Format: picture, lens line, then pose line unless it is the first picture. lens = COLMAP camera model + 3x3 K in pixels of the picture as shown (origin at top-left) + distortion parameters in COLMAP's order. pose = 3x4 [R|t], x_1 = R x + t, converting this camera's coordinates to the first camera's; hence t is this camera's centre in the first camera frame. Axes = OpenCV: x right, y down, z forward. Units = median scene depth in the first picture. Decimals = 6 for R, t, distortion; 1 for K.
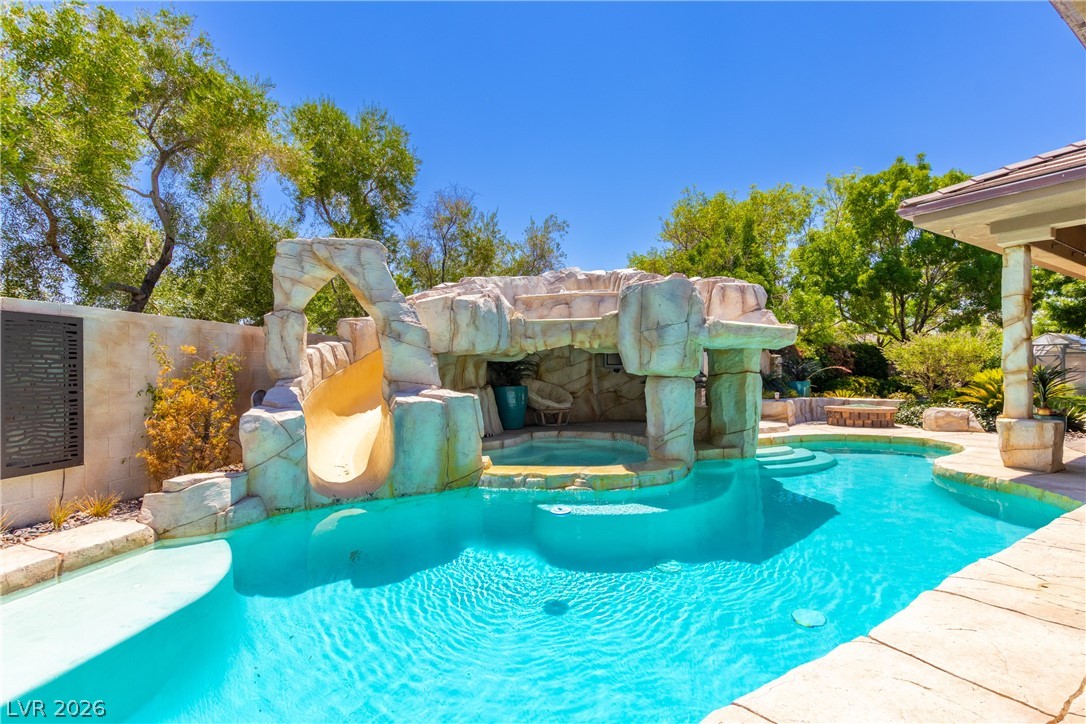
lens RADIAL K [[527.5, 0, 540.5], [0, 527.5, 363.7], [0, 0, 1]] dist [-0.002933, -0.003213]
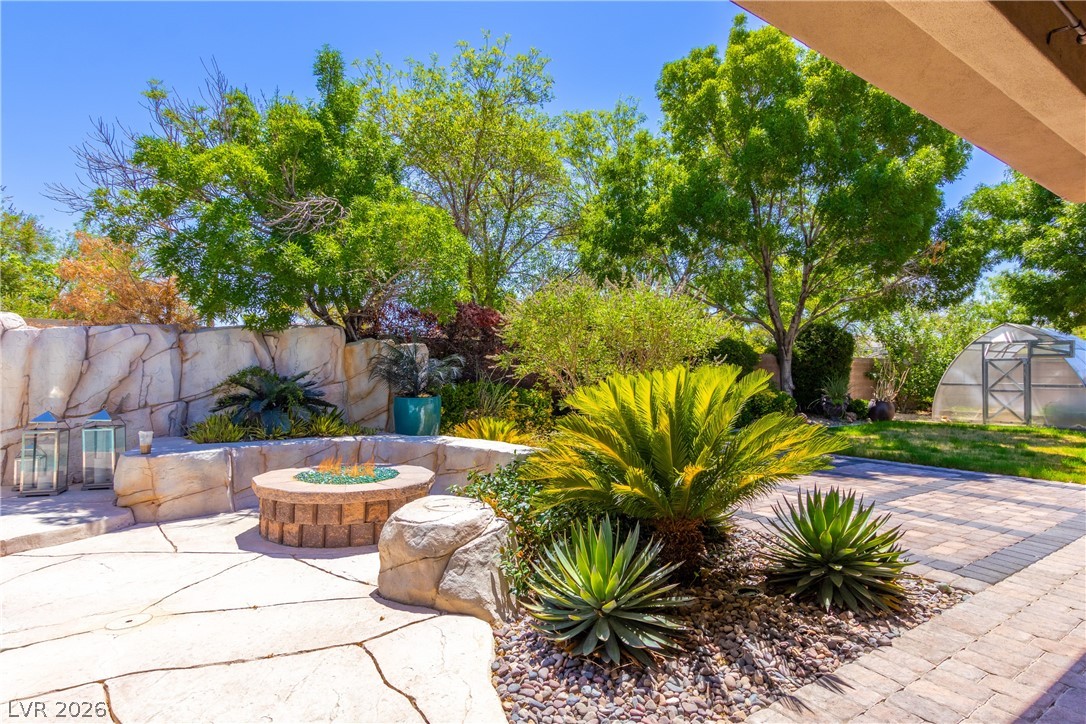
lens RADIAL K [[567.9, 0, 546.3], [0, 567.9, 369.8], [0, 0, 1]] dist [0.003657, -0.000603]
pose [[0.999773, 0.010198, 0.018696, 0.417581], [-0.010091, 0.999932, -0.005782, 0.005397], [-0.018753, 0.005592, 0.999809, 0.343773]]
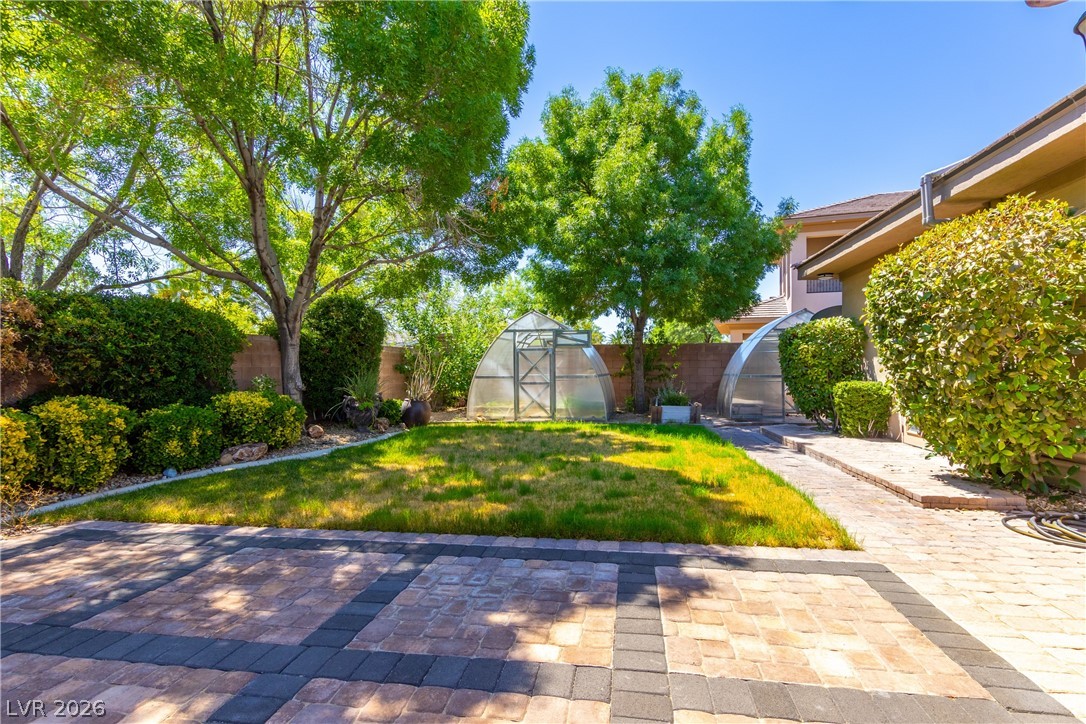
lens RADIAL K [[527.5, 0, 541.1], [0, 527.5, 367.0], [0, 0, 1]] dist [-0.002933, -0.003213]
pose [[0.676924, 0.002668, 0.736048, 0.551848], [0.002326, 0.999981, -0.005764, 0.006643], [-0.736049, 0.005614, 0.676905, 0.608425]]
